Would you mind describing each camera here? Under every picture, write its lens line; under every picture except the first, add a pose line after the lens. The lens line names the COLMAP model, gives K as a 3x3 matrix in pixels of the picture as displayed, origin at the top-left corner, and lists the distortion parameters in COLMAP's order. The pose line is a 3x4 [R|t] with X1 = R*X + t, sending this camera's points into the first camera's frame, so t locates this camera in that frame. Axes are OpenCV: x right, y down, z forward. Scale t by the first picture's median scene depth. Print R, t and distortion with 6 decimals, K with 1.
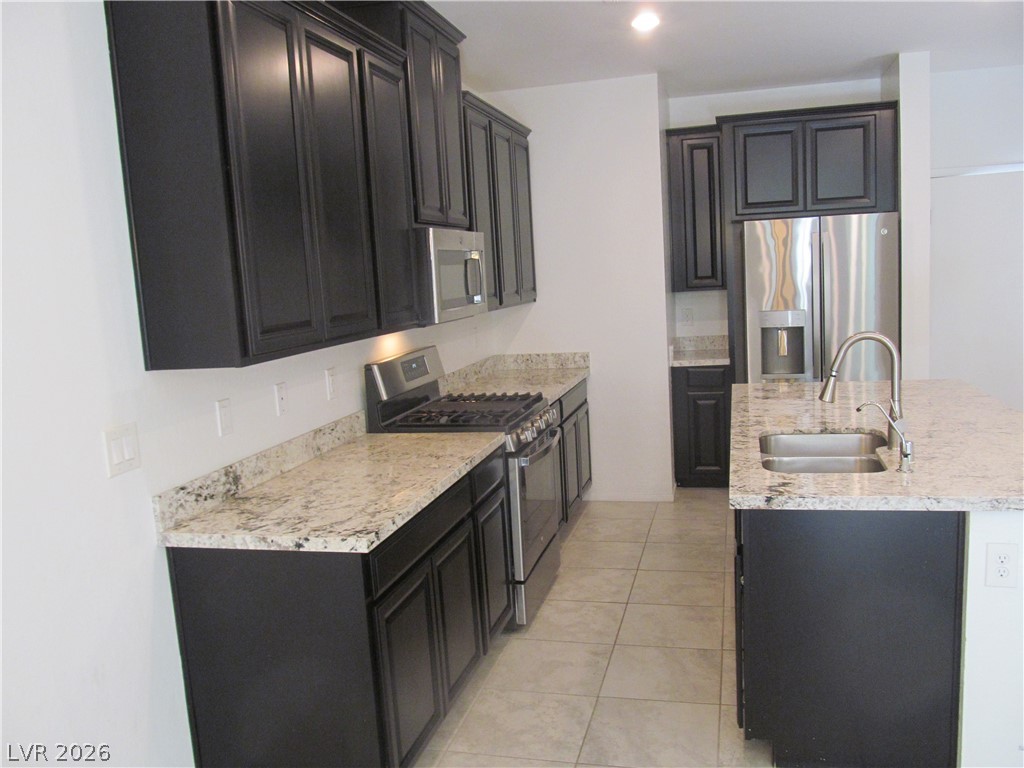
lens RADIAL K [[858.2, 0, 512.0], [0, 858.2, 384.0], [0, 0, 1]] dist [-0.043548, 0.013011]
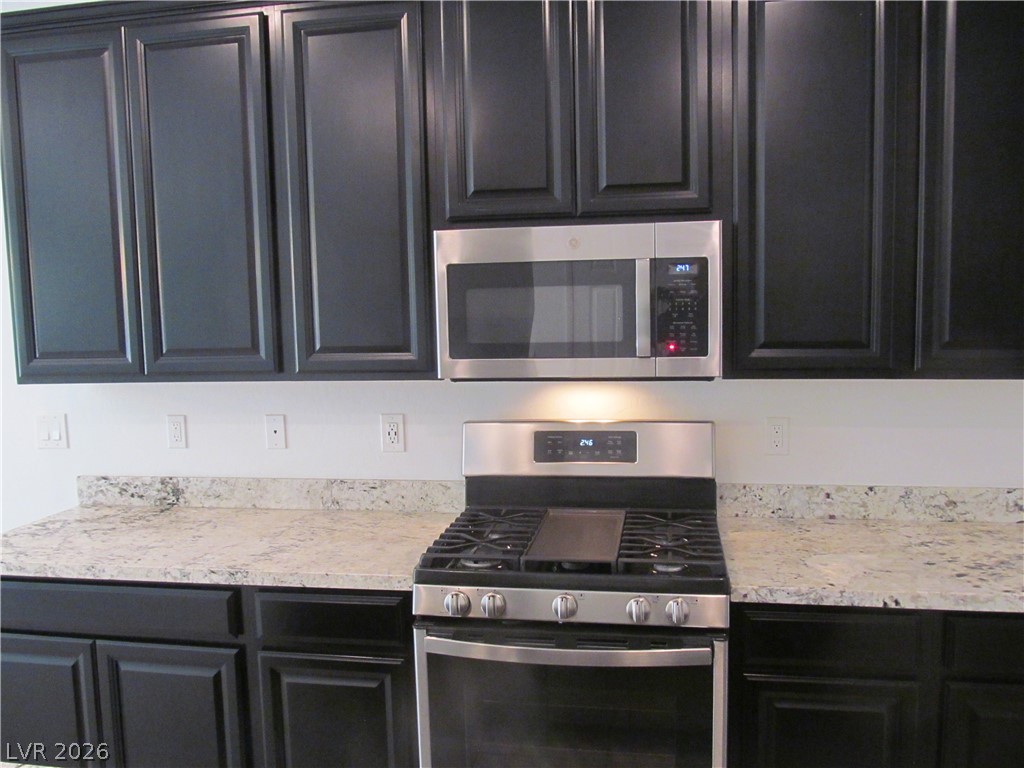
lens RADIAL K [[858.2, 0, 512.0], [0, 858.2, 384.0], [0, 0, 1]] dist [-0.043548, 0.013011]
pose [[0.081176, 0.155836, -0.984442, 0.690820], [-0.112442, 0.982828, 0.146308, -0.208918], [0.990337, 0.098816, 0.097305, 1.239069]]
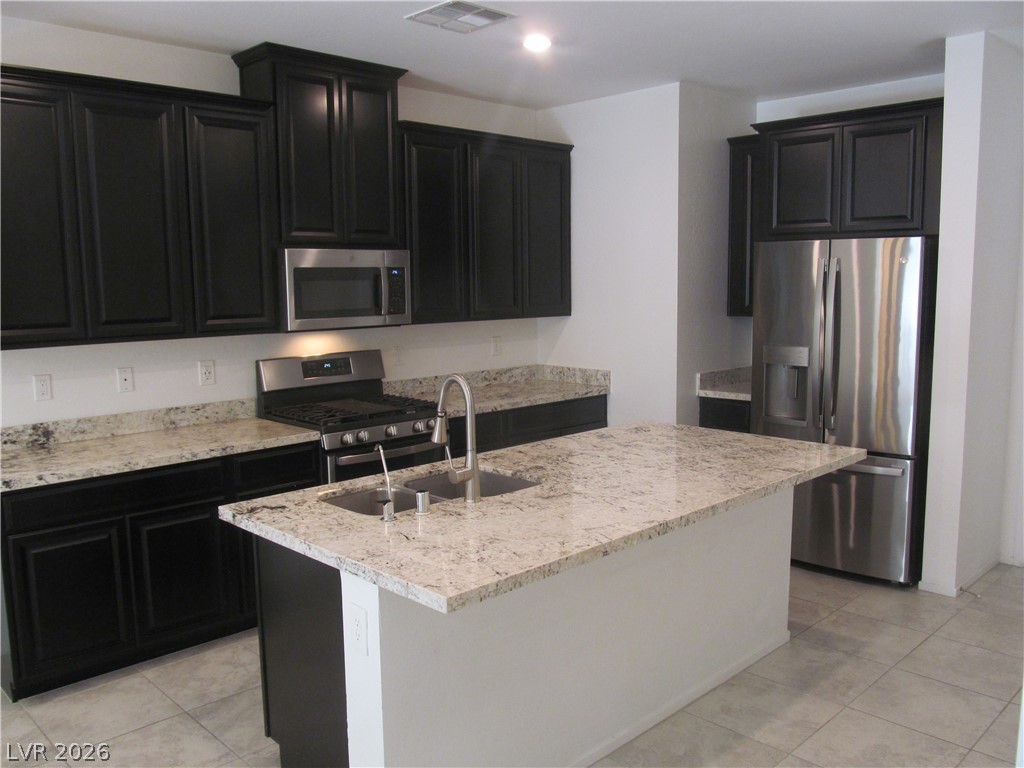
lens RADIAL K [[858.2, 0, 512.0], [0, 858.2, 384.0], [0, 0, 1]] dist [-0.043548, 0.013011]
pose [[0.855471, 0.110776, -0.505865, 0.955919], [-0.105228, 0.993658, 0.039642, -0.096039], [0.507048, 0.019318, 0.861702, 0.194050]]
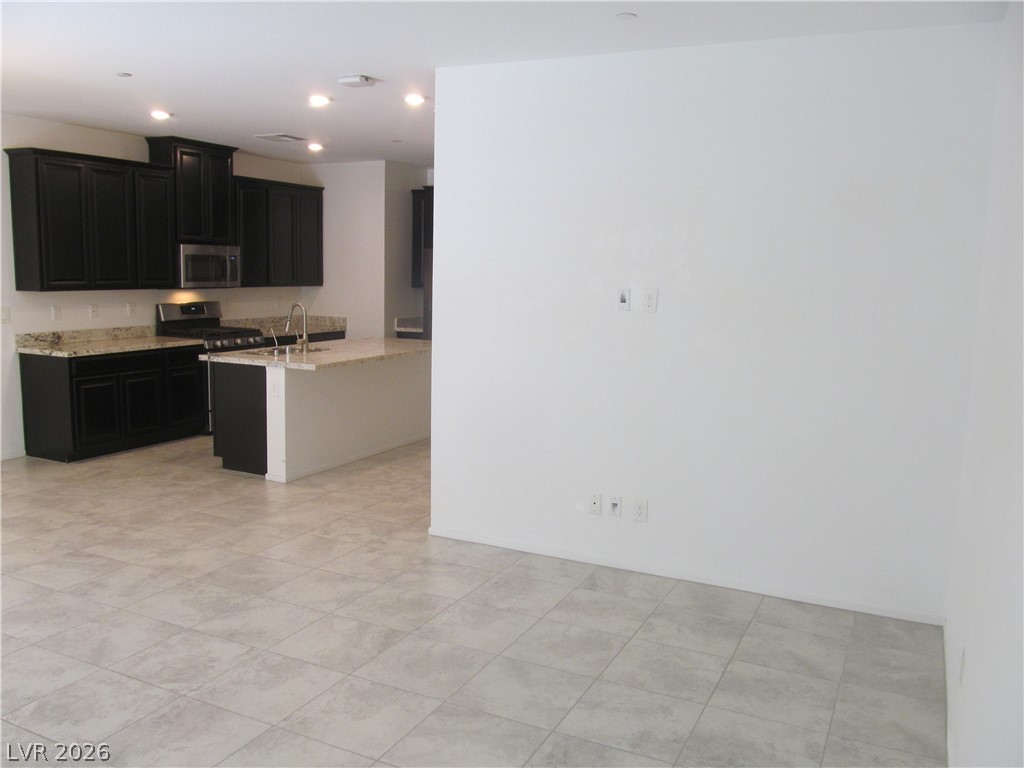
lens RADIAL K [[858.2, 0, 512.0], [0, 858.2, 384.0], [0, 0, 1]] dist [-0.043548, 0.013011]
pose [[0.976166, 0.108641, -0.187876, 1.468164], [-0.106987, 0.994080, 0.018956, 0.053493], [0.188823, 0.001595, 0.982010, -1.231911]]
